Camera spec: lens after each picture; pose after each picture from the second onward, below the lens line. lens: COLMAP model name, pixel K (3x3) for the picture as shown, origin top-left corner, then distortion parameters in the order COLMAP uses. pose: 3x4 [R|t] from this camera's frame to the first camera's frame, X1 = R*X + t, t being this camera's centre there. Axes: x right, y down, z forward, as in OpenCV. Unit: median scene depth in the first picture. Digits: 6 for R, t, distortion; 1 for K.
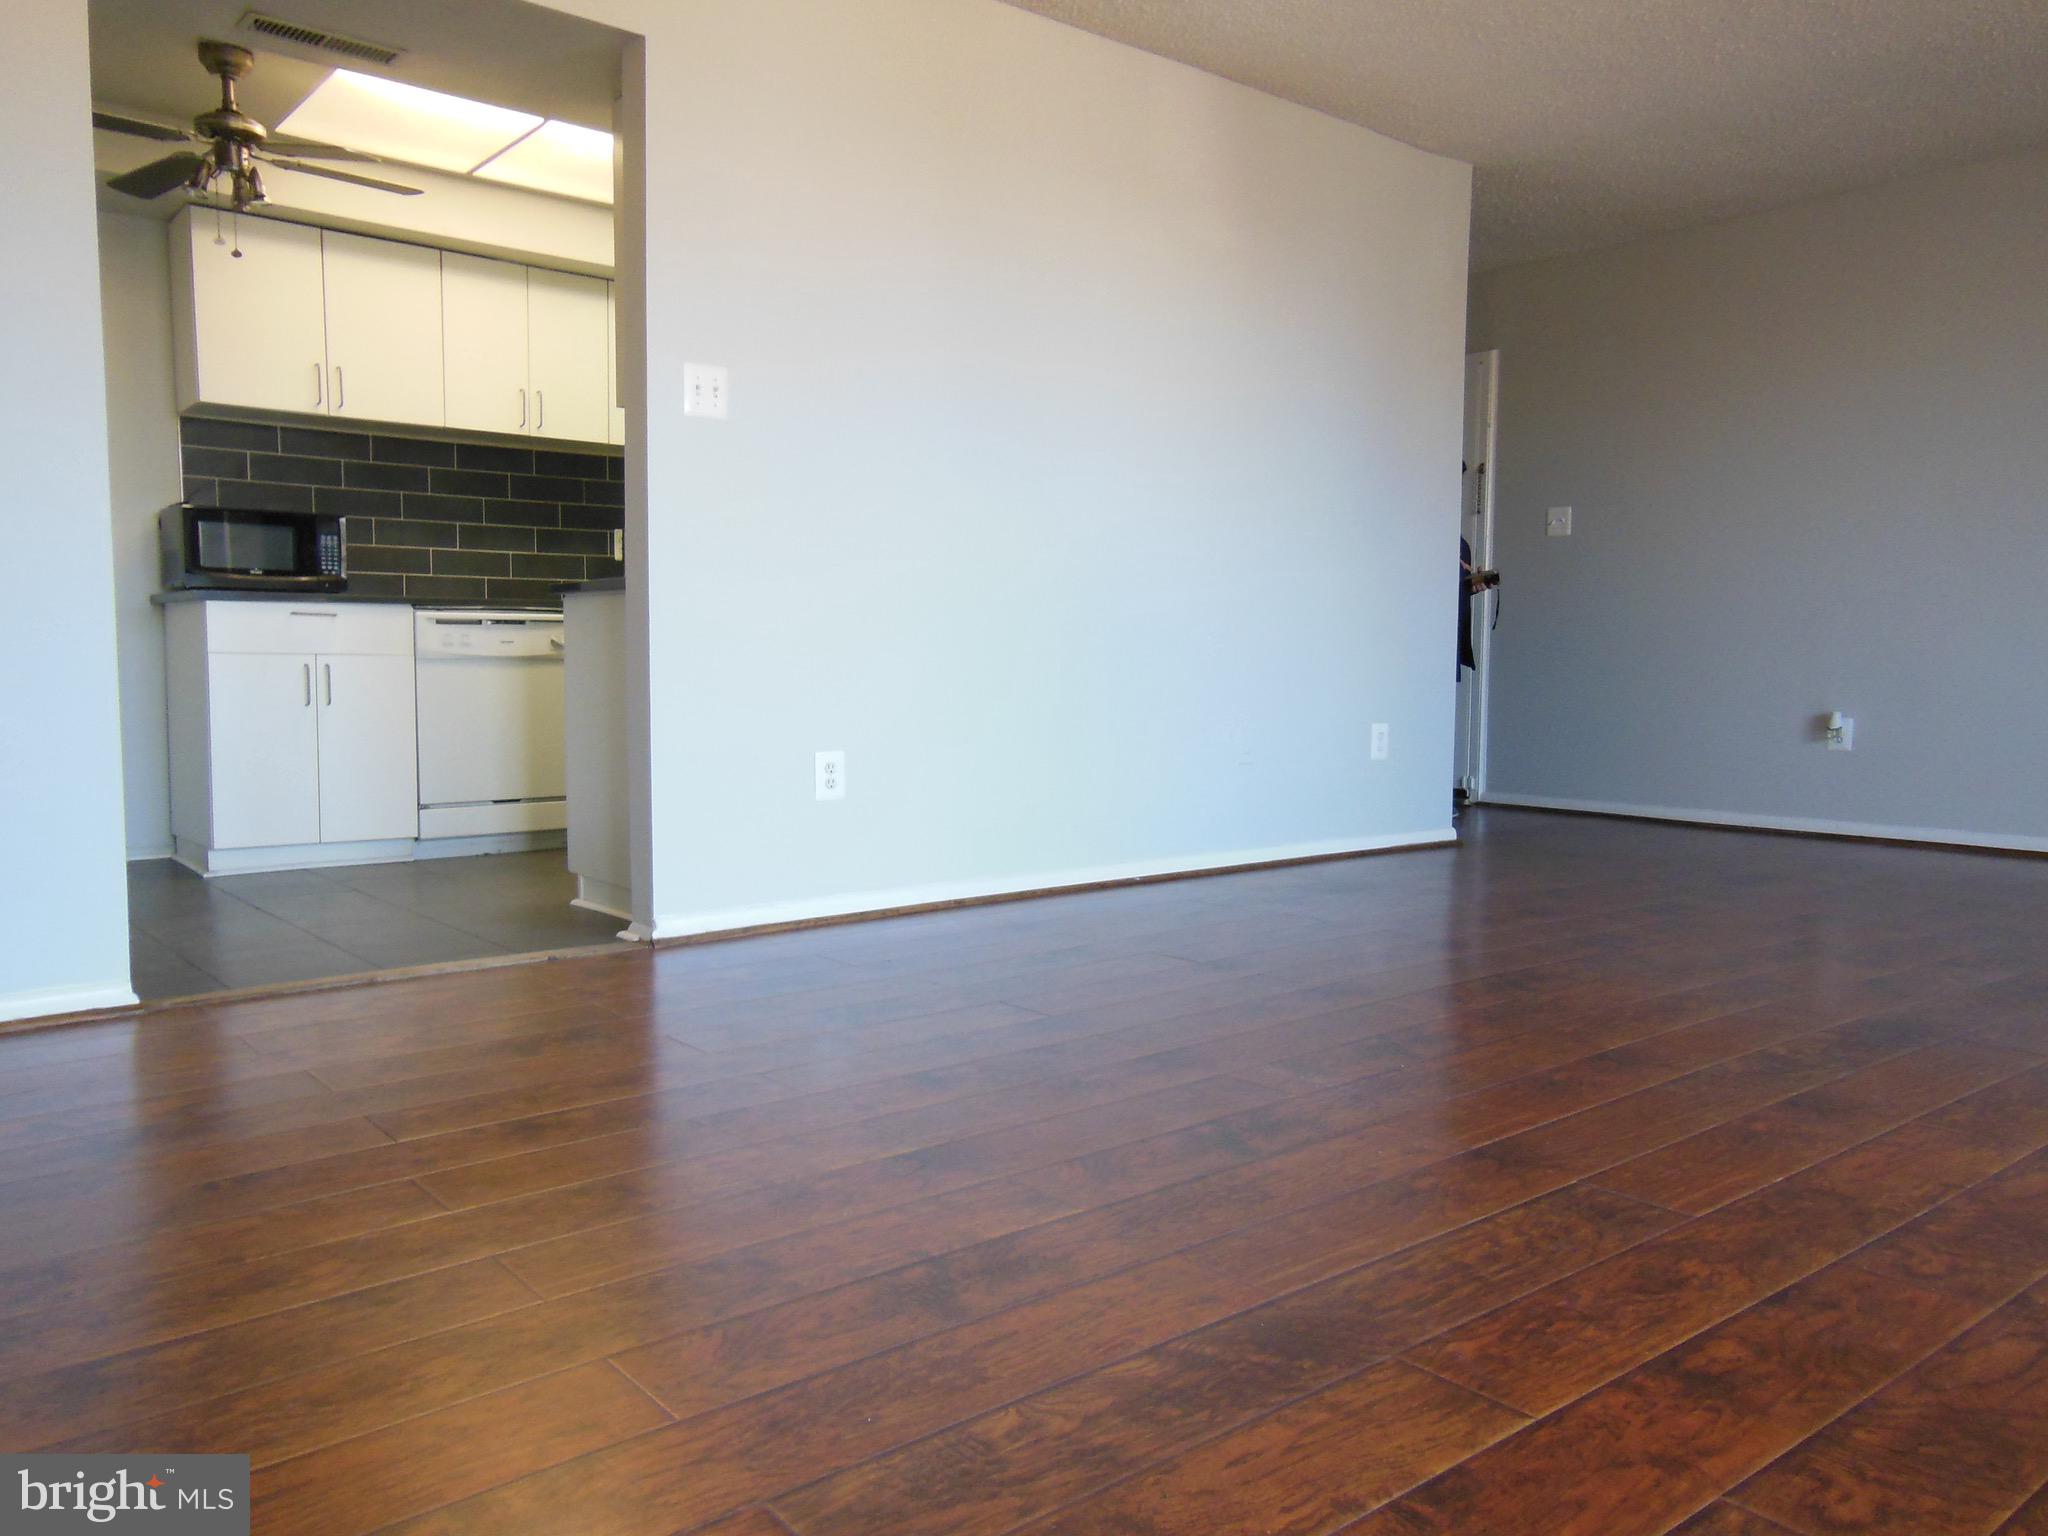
lens RADIAL K [[1580.4, 0, 1011.1], [0, 1580.4, 789.4], [0, 0, 1]] dist [0.030471, 0.052118]
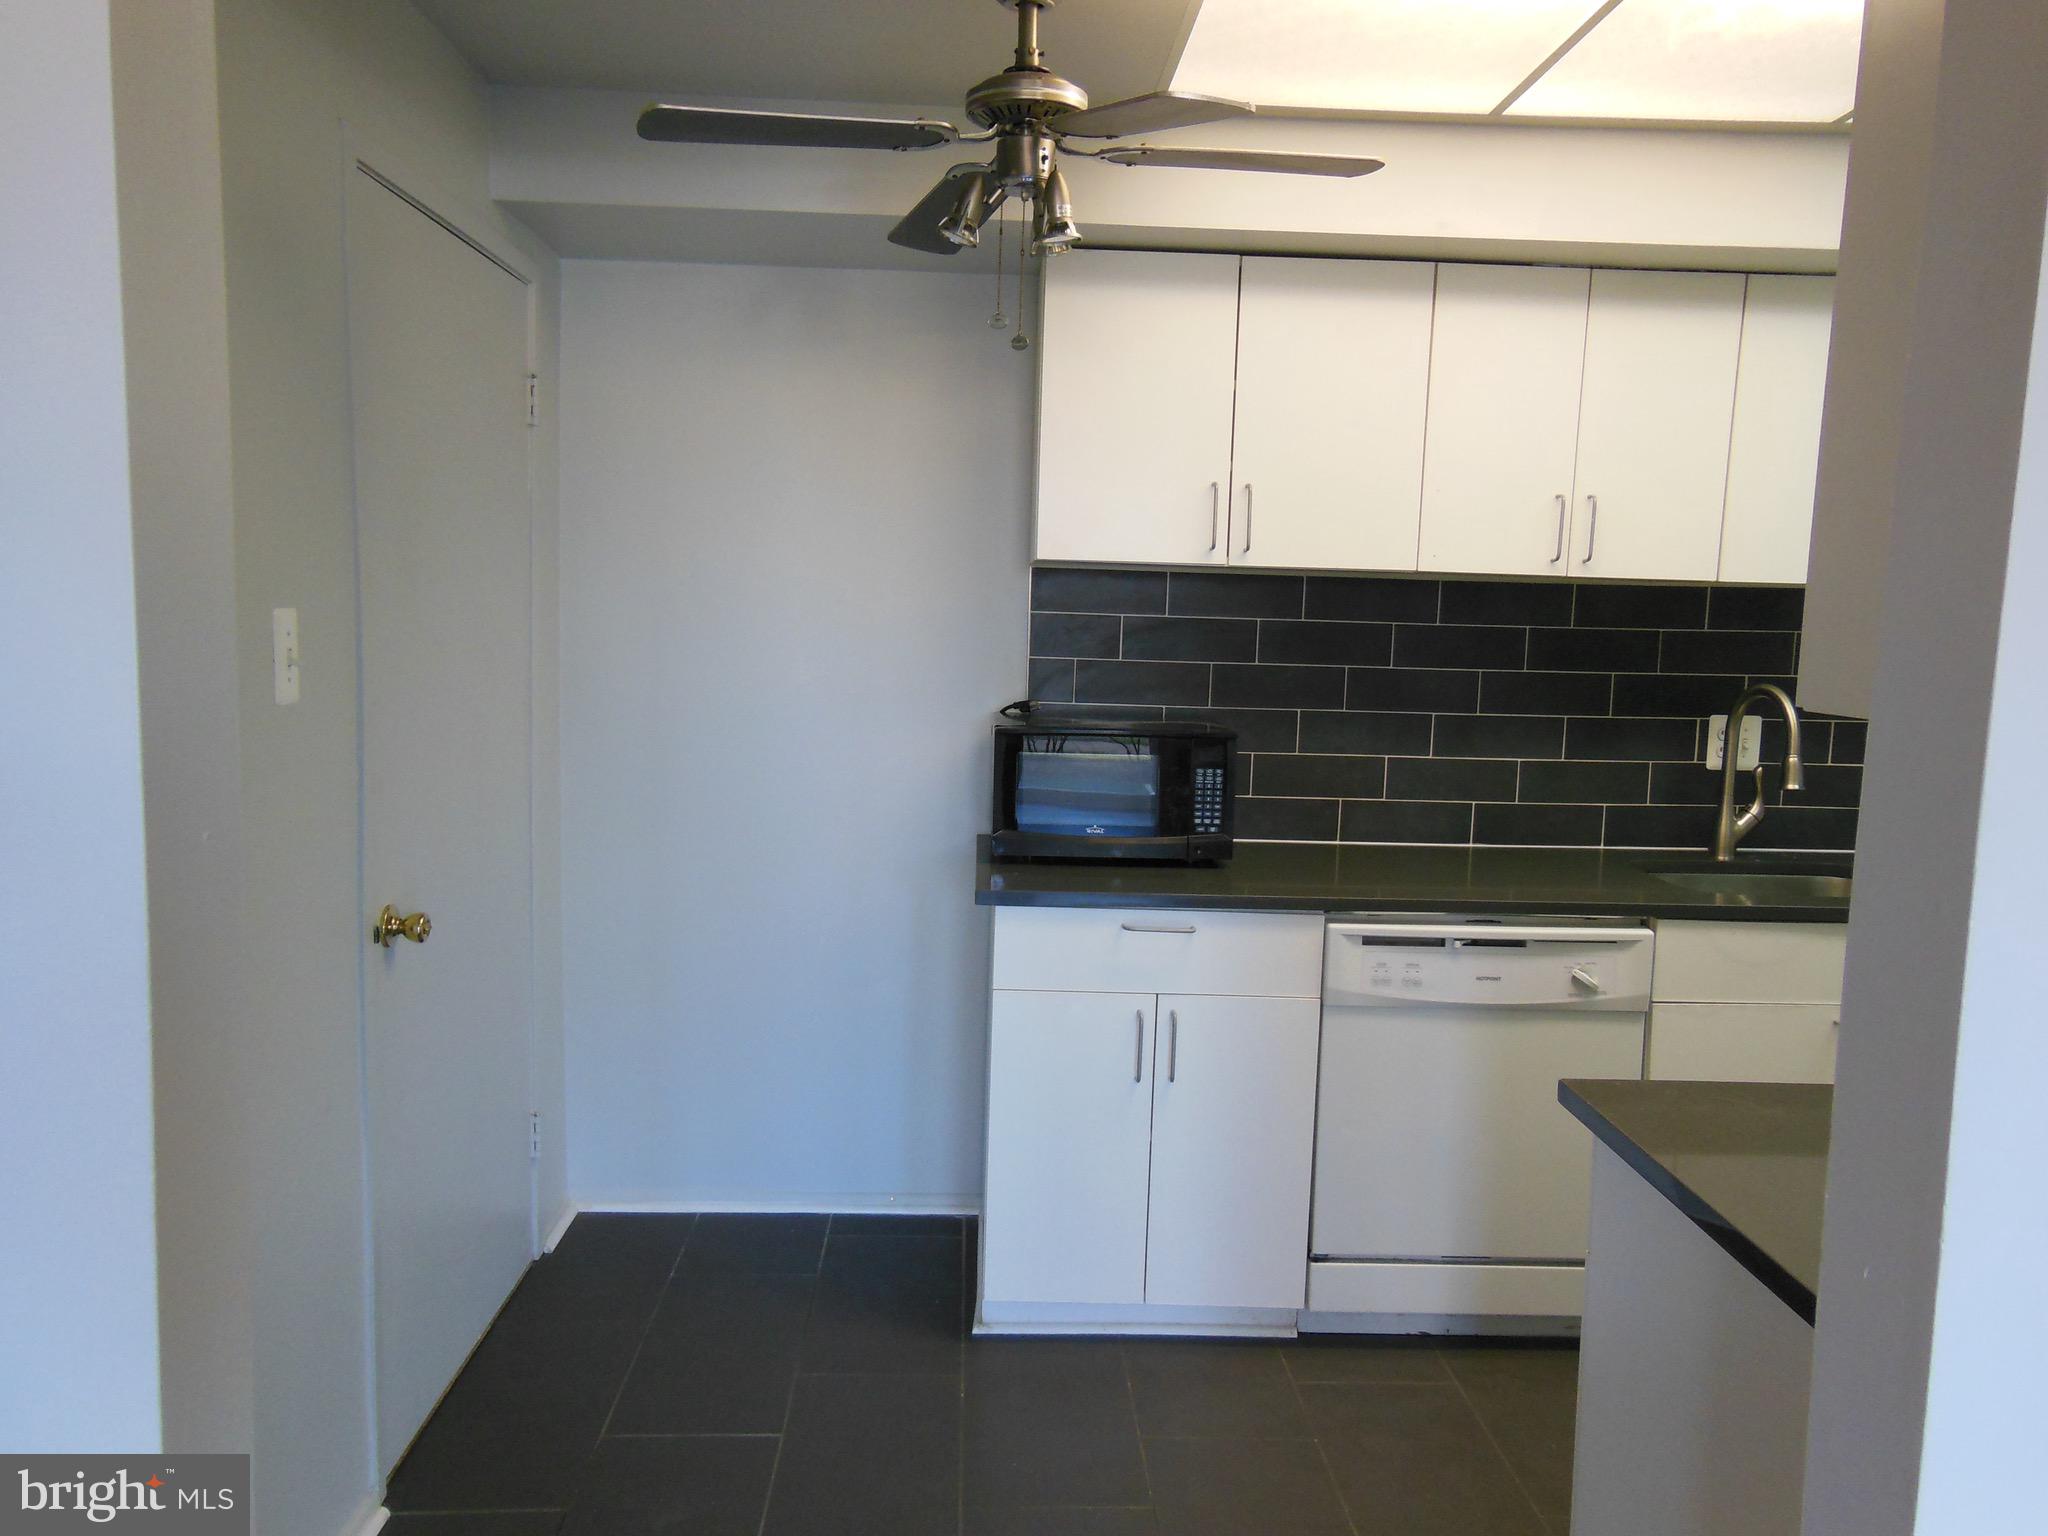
lens RADIAL K [[1580.4, 0, 1013.4], [0, 1580.4, 761.5], [0, 0, 1]] dist [0.030471, 0.052118]
pose [[0.805699, 0.075058, -0.587550, -0.140657], [-0.071302, 0.997016, 0.029592, -0.175124], [0.588018, 0.018051, 0.808647, 0.481194]]
